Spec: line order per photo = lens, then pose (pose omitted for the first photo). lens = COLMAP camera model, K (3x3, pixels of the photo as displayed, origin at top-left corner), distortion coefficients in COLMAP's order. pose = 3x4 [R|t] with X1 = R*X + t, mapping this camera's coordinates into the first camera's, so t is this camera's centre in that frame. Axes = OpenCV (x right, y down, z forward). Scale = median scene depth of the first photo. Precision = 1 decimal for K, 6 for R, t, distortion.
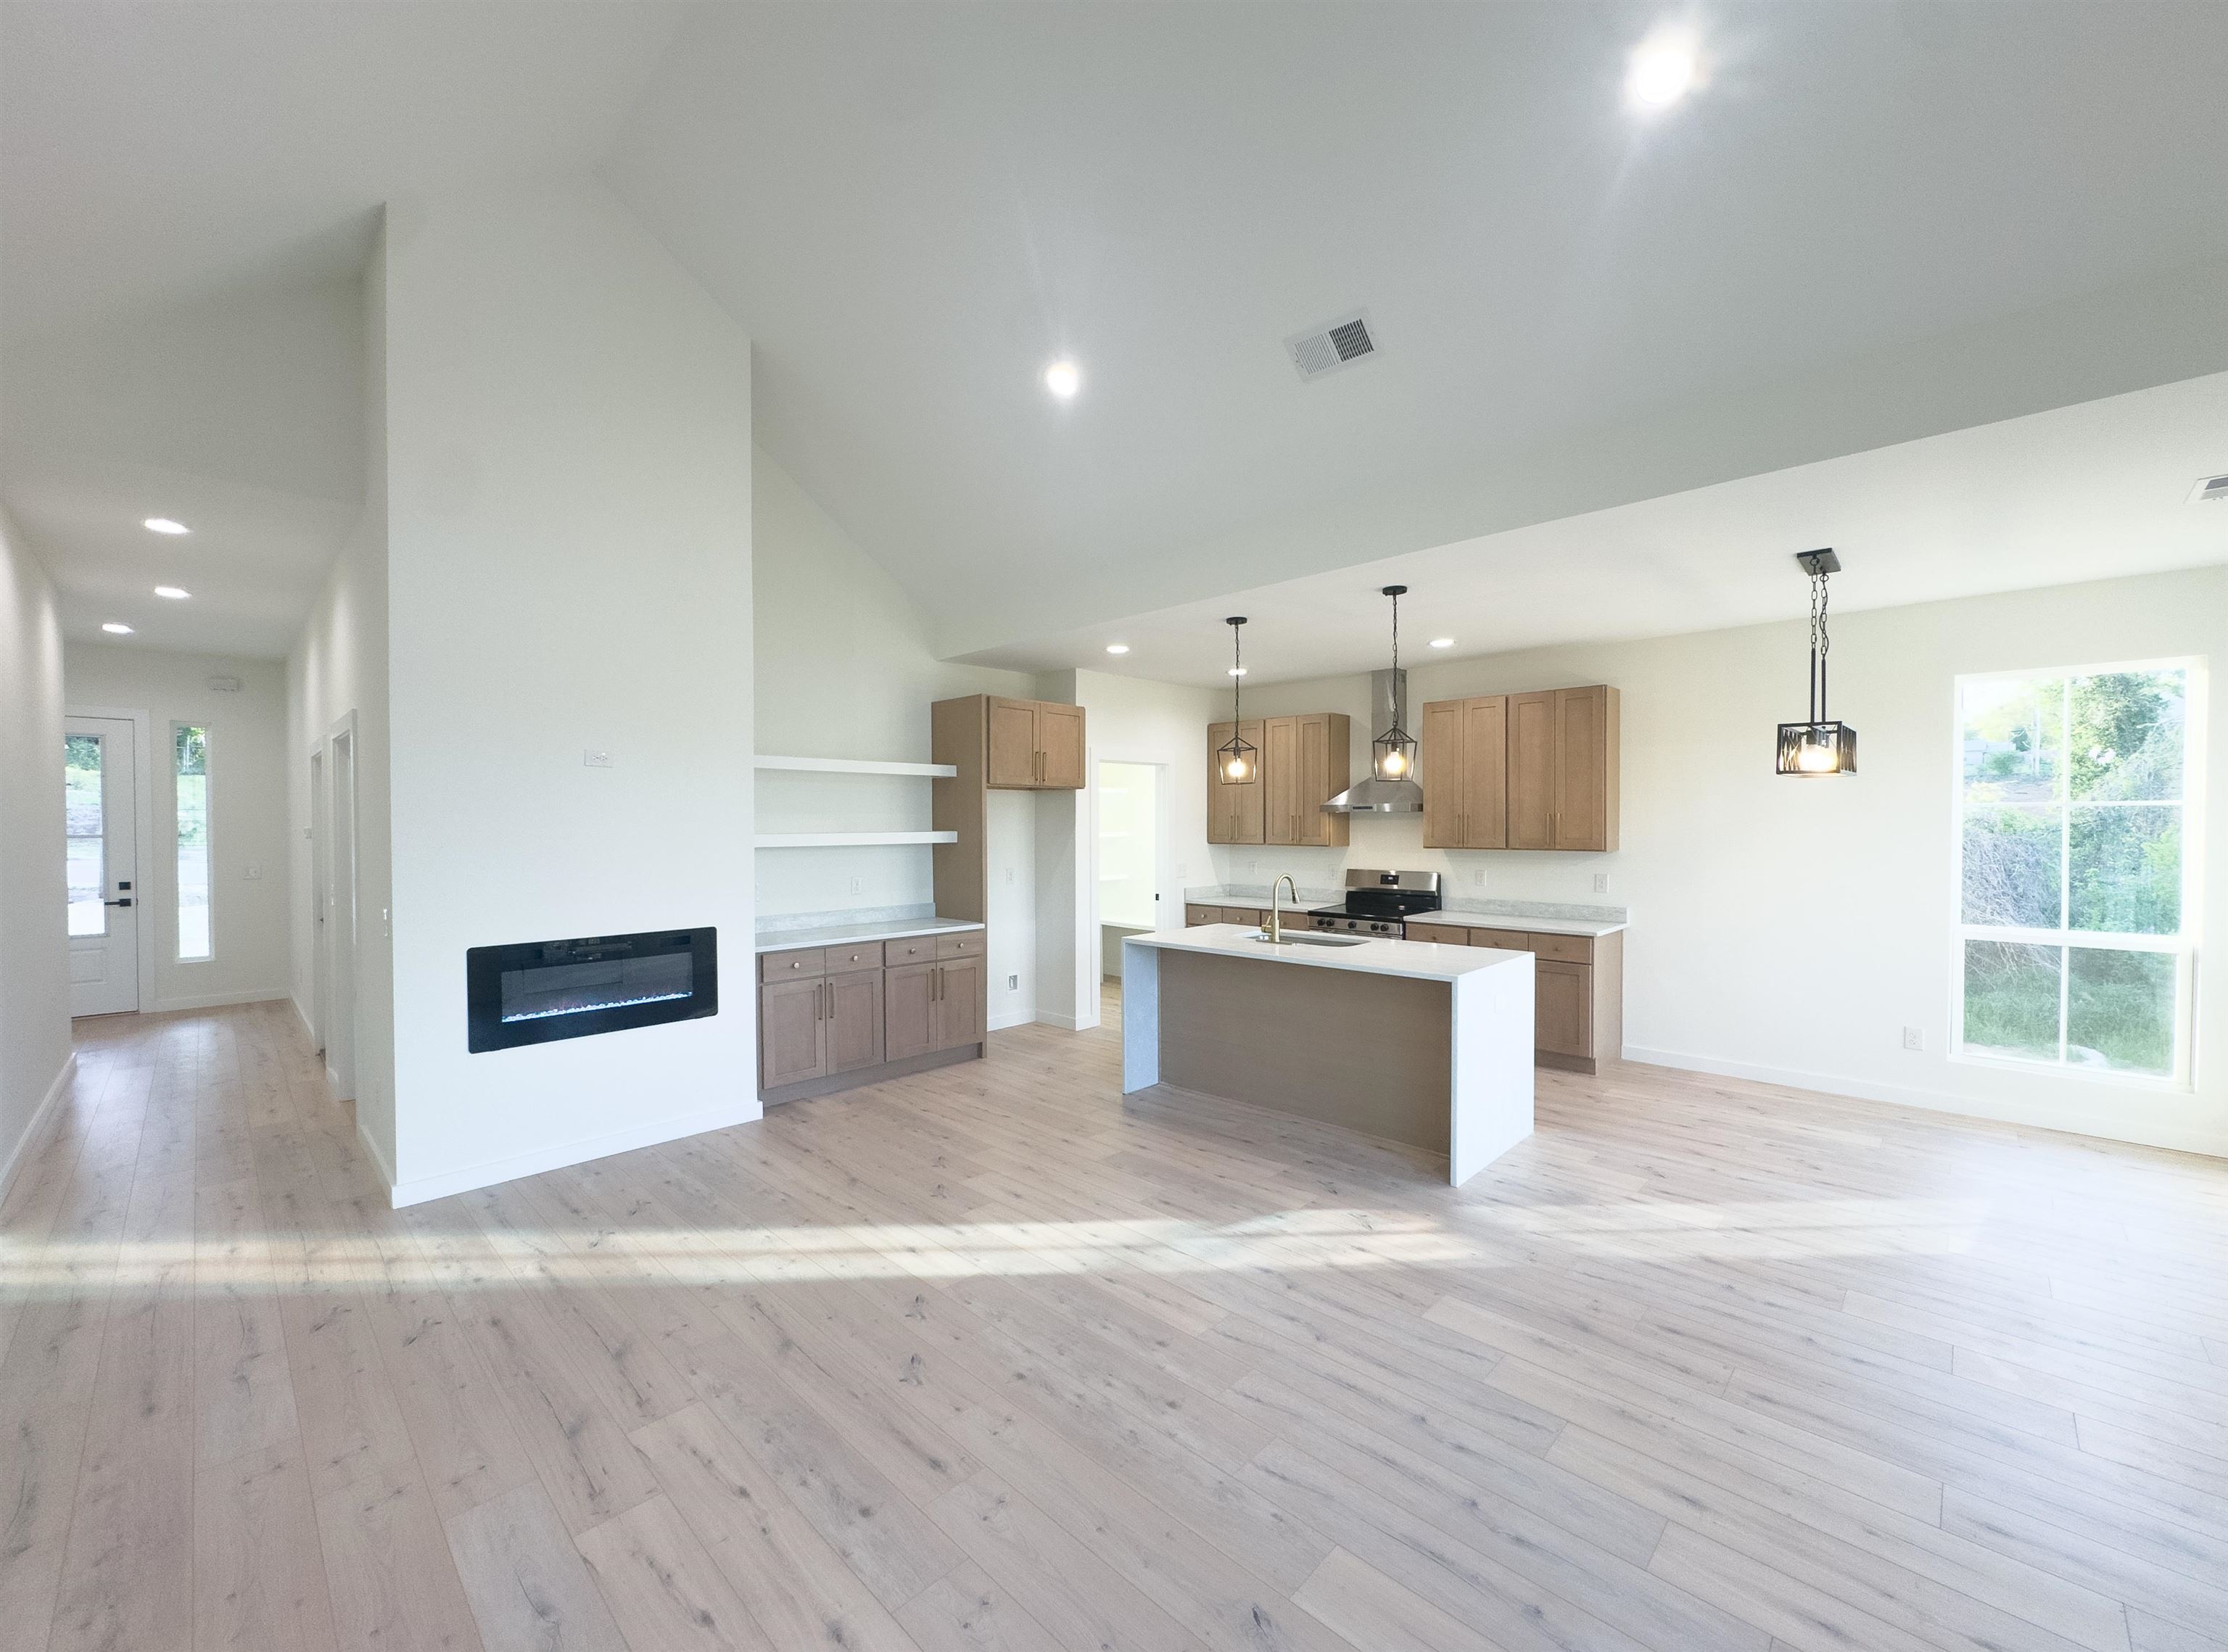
lens RADIAL K [[894.1, 0, 1110.2], [0, 894.1, 839.5], [0, 0, 1]] dist [-0.001724, -0.000304]
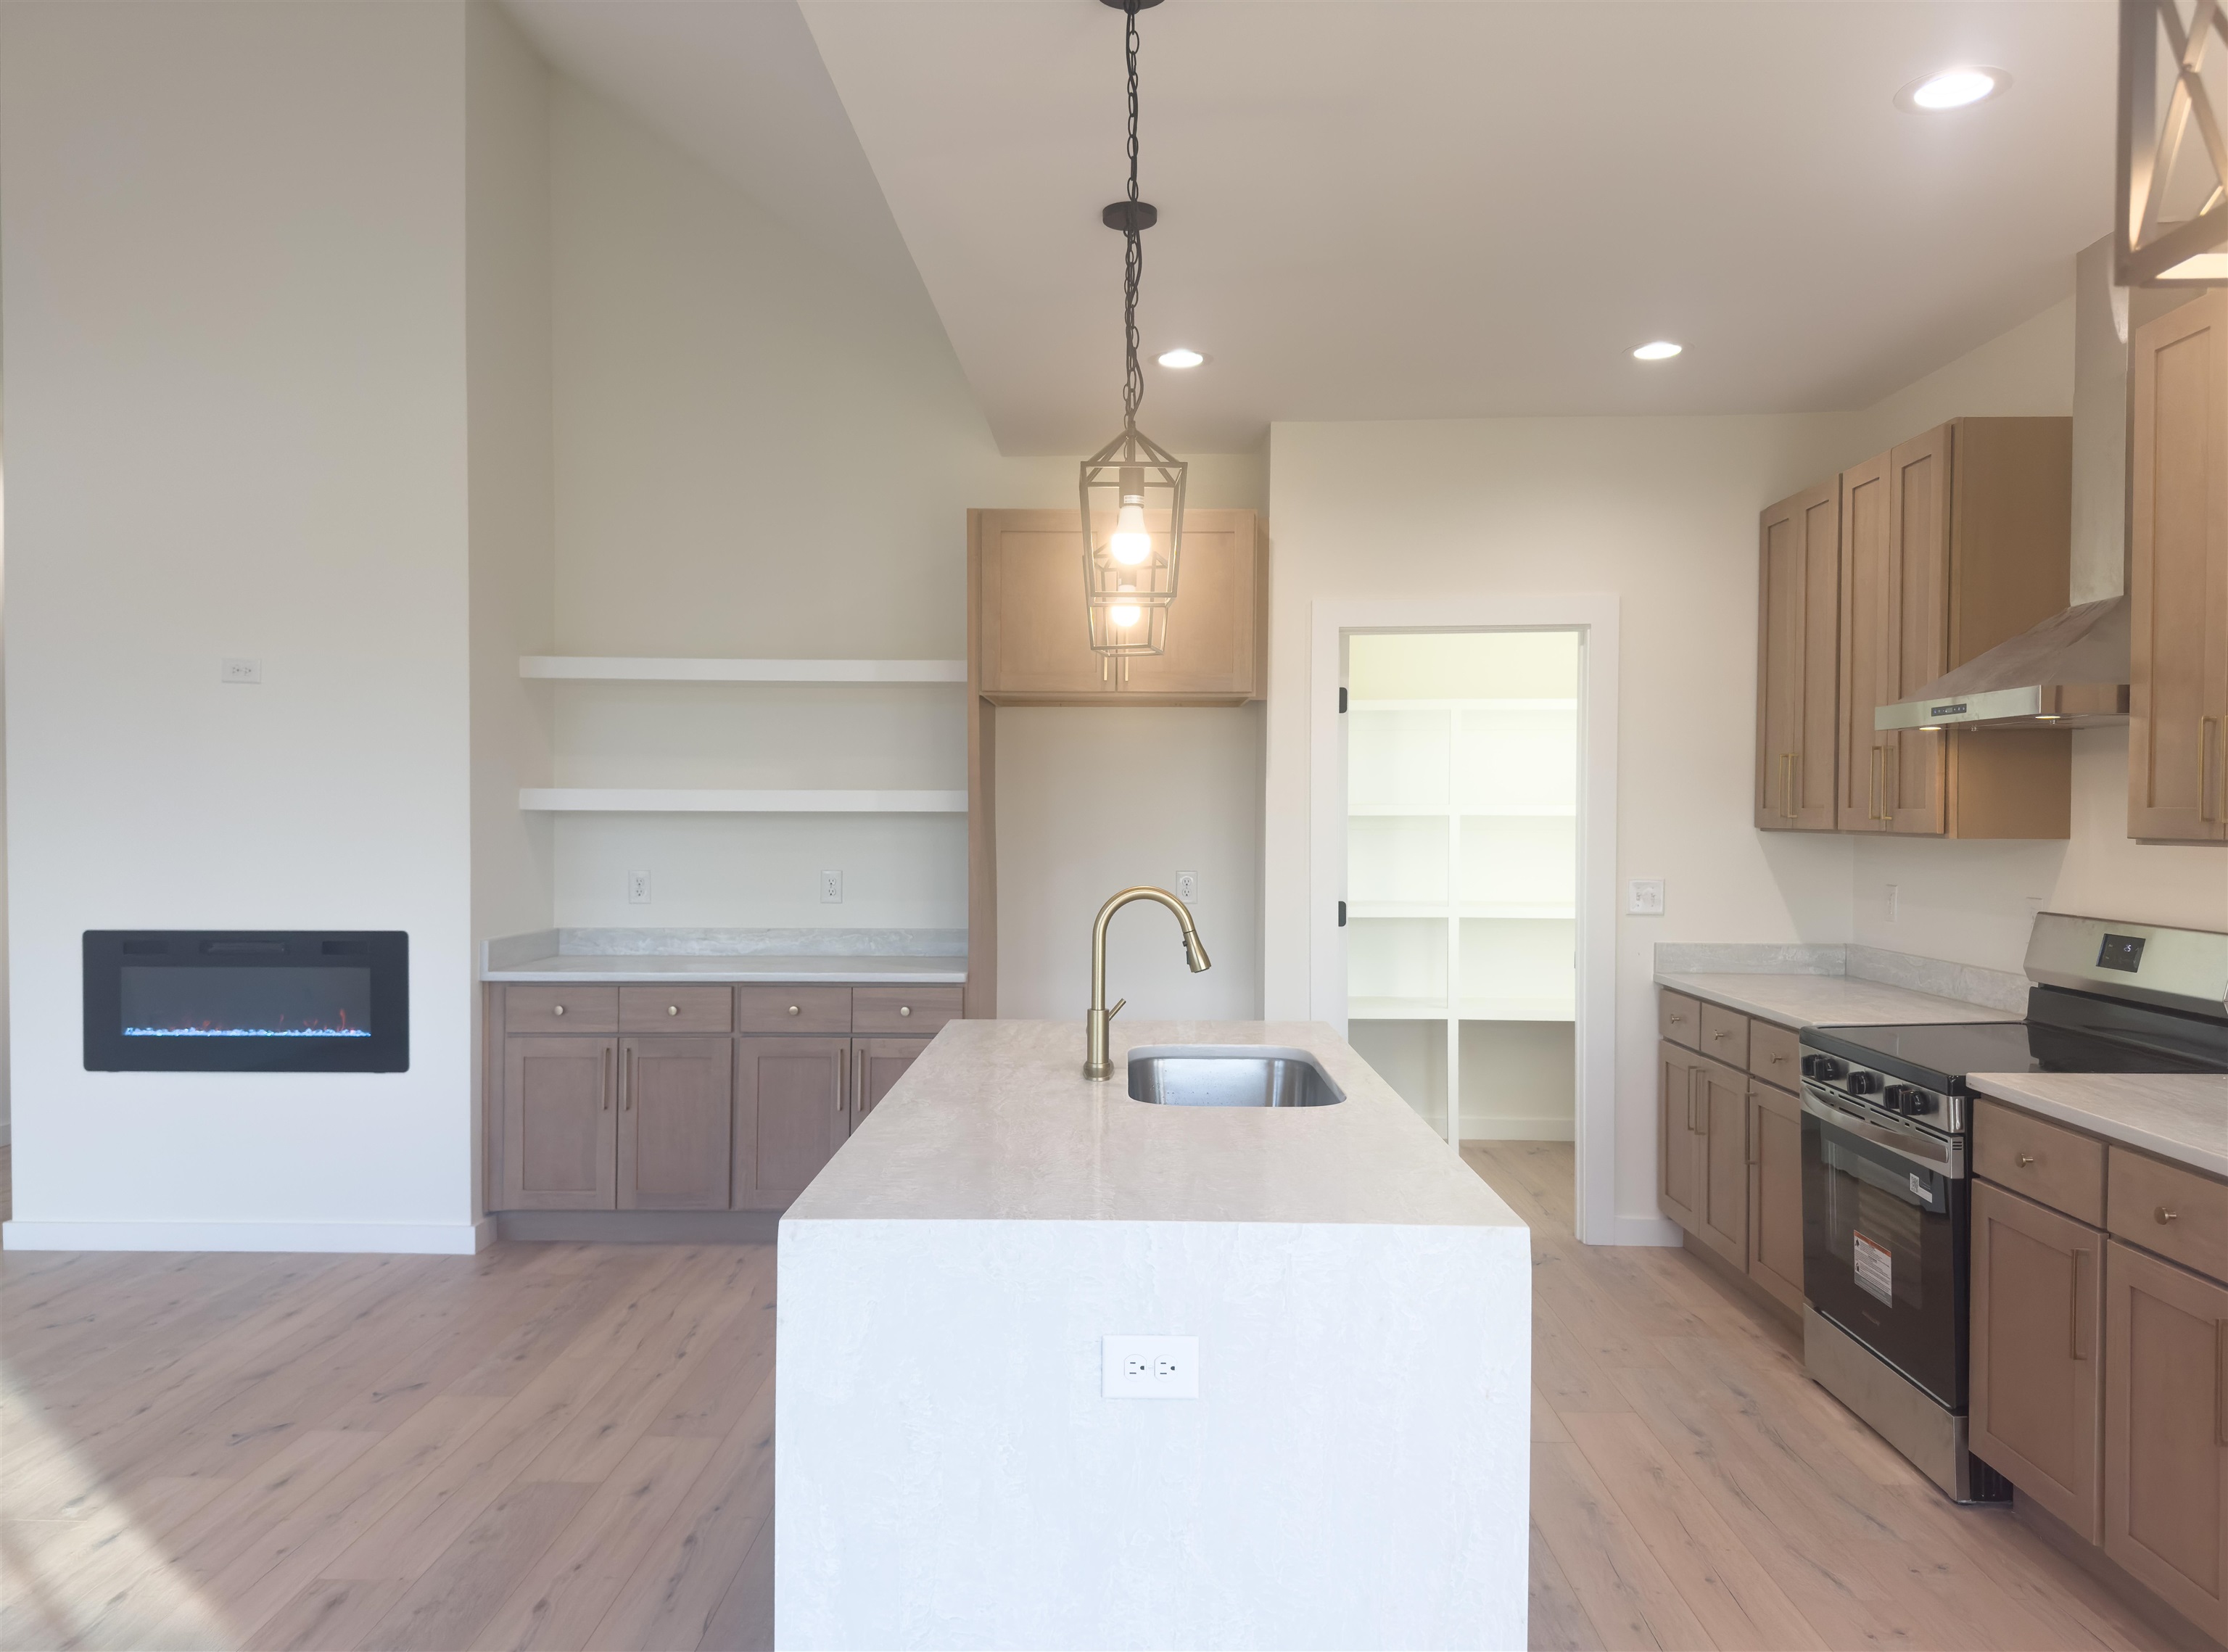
lens RADIAL K [[1597.4, 0, 1114.0], [0, 1597.4, 826.0], [0, 0, 1]] dist [0.000934, -0.005324]
pose [[0.691714, 0.014571, -0.722024, 0.695224], [-0.019170, 0.999815, 0.001811, 0.012242], [0.721917, 0.012588, 0.691865, 0.569074]]
